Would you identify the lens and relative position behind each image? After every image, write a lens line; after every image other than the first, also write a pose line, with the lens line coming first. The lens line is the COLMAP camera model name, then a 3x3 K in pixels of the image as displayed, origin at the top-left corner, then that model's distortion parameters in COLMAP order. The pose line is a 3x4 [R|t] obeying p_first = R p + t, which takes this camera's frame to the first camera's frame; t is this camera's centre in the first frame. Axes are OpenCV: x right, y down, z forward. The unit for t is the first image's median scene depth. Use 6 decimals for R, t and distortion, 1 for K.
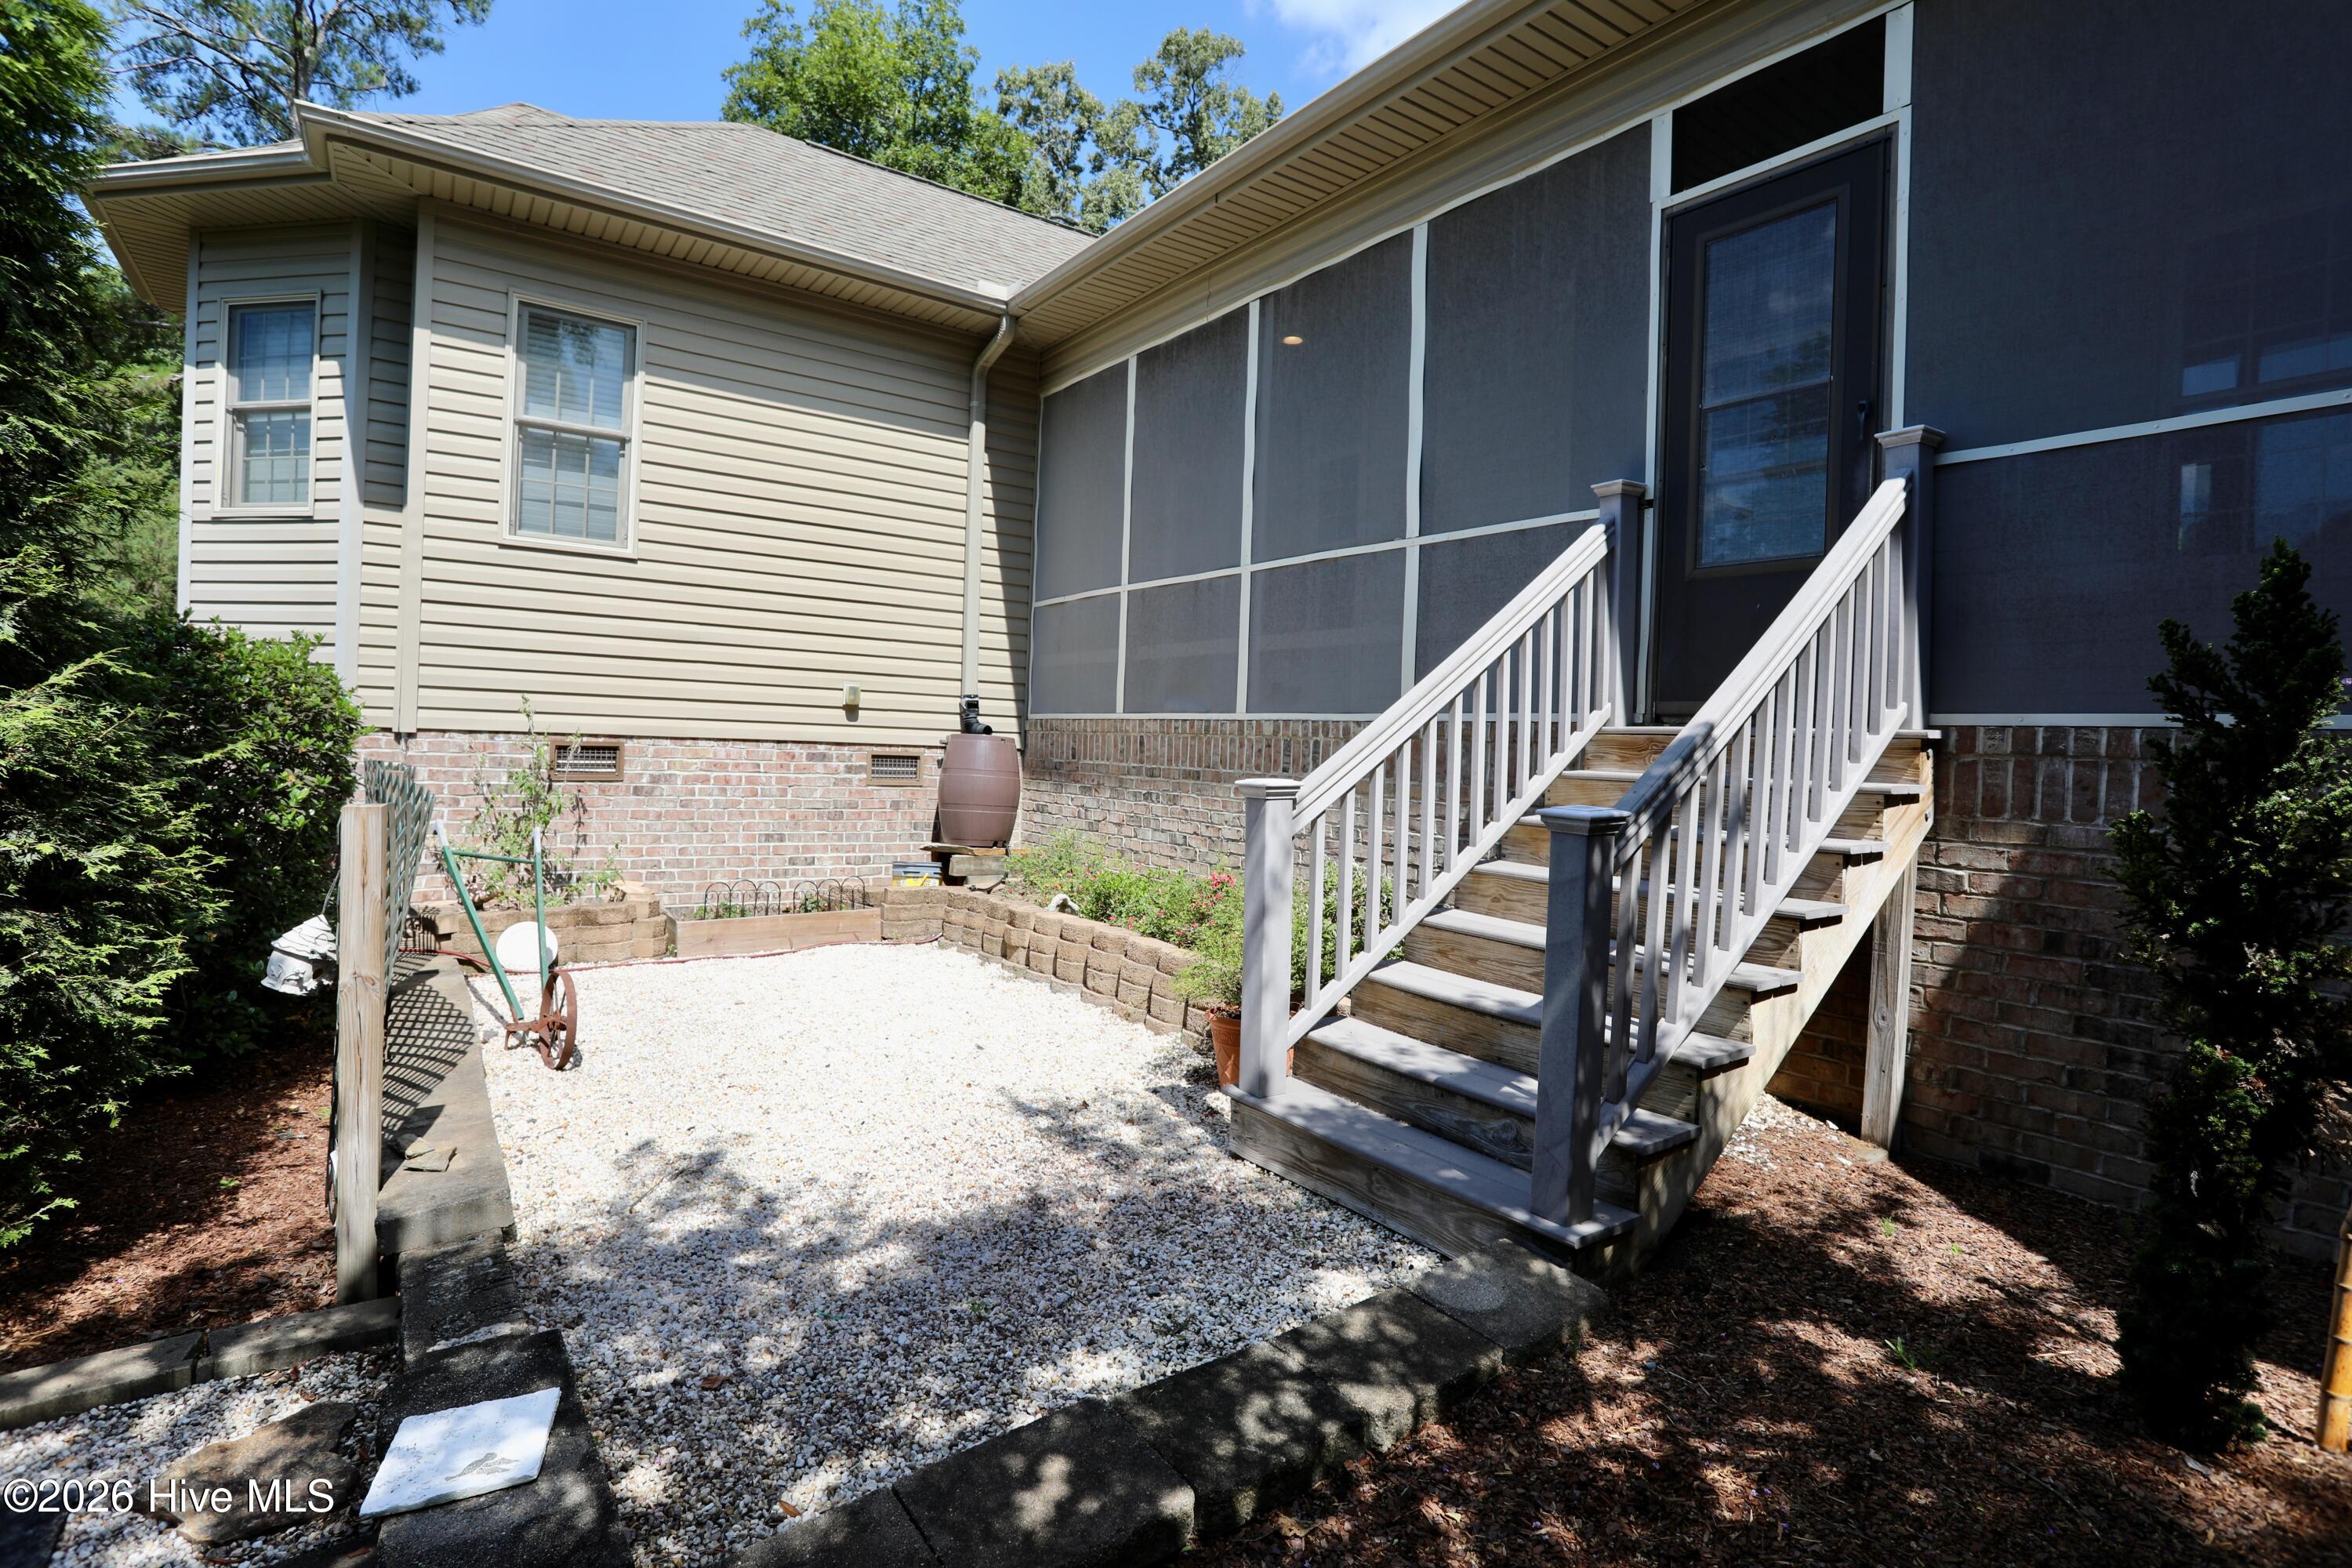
lens RADIAL K [[1145.9, 0, 1176.3], [0, 1145.9, 769.9], [0, 0, 1]] dist [-0.063840, 0.027231]
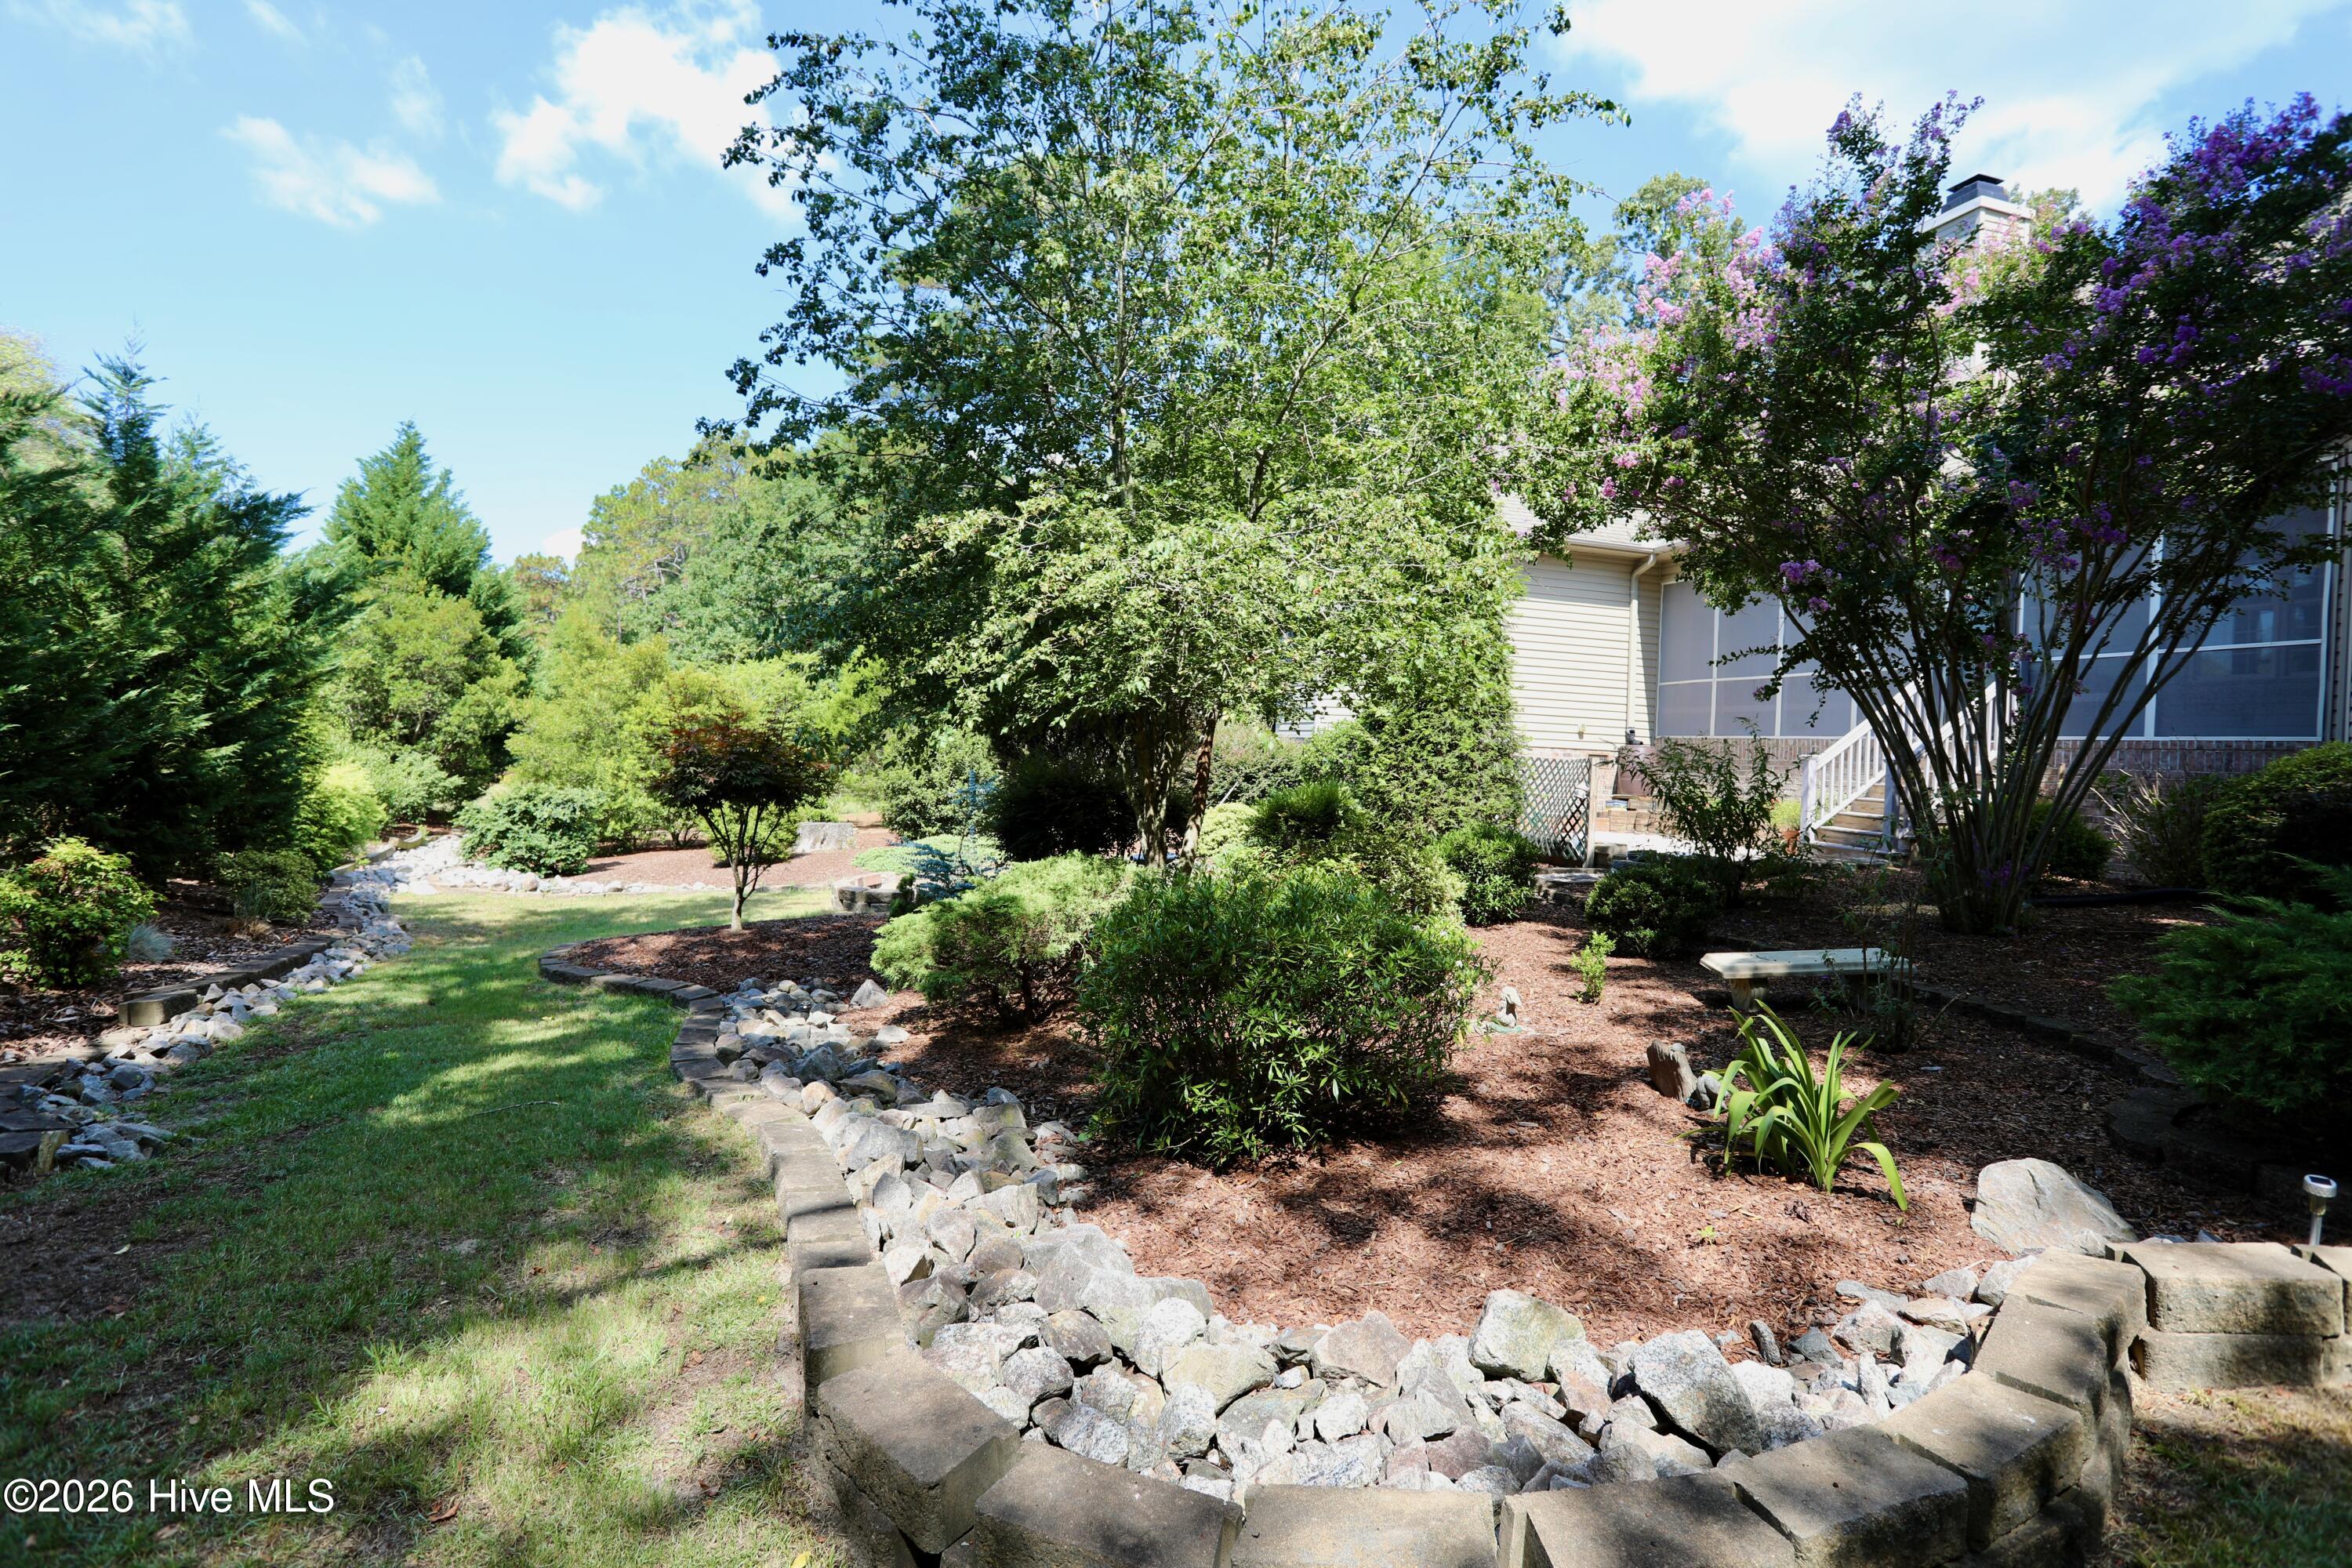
lens RADIAL K [[1145.9, 0, 1176.3], [0, 1145.9, 769.9], [0, 0, 1]] dist [-0.063840, 0.027231]
pose [[0.937440, -0.001725, -0.348143, -0.059755], [-0.004750, 0.999831, -0.017743, 0.013705], [0.348115, 0.018286, 0.937273, -0.312972]]
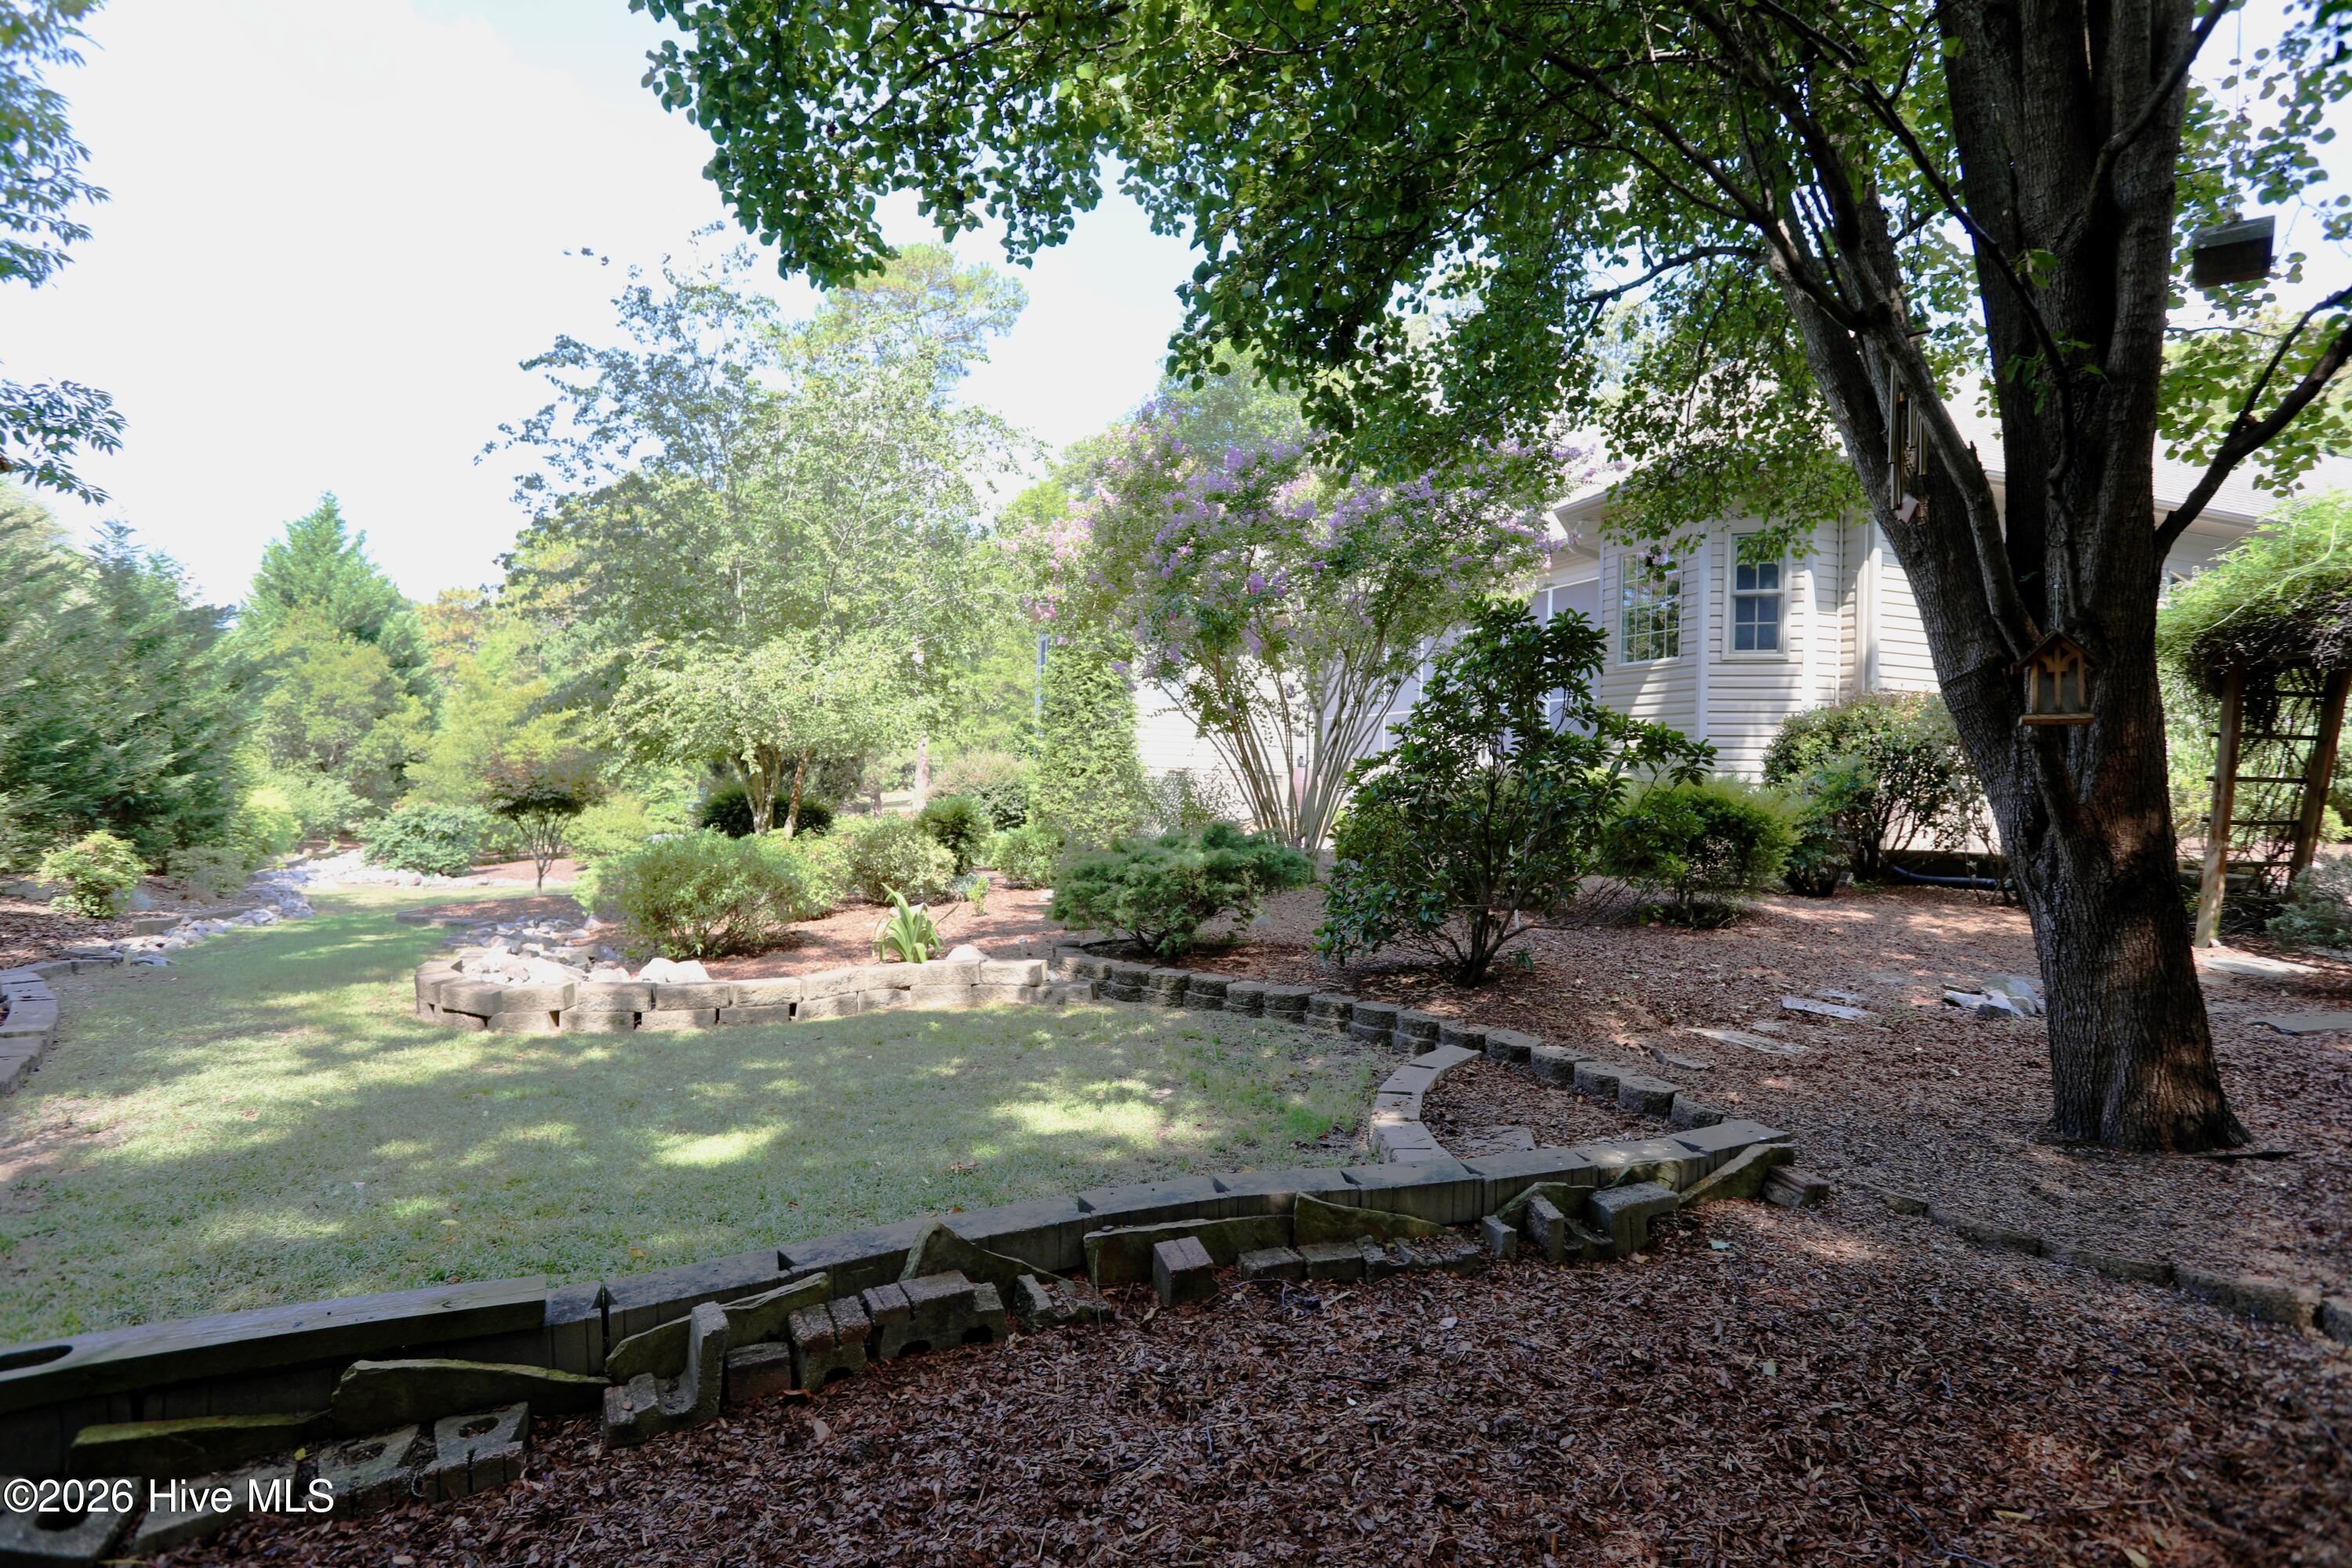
lens RADIAL K [[1145.9, 0, 1176.3], [0, 1145.9, 769.9], [0, 0, 1]] dist [-0.063840, 0.027231]
pose [[0.952320, -0.013260, -0.304814, 0.075471], [0.002136, 0.999320, -0.036799, 0.017393], [0.305094, 0.034393, 0.951701, -0.400715]]
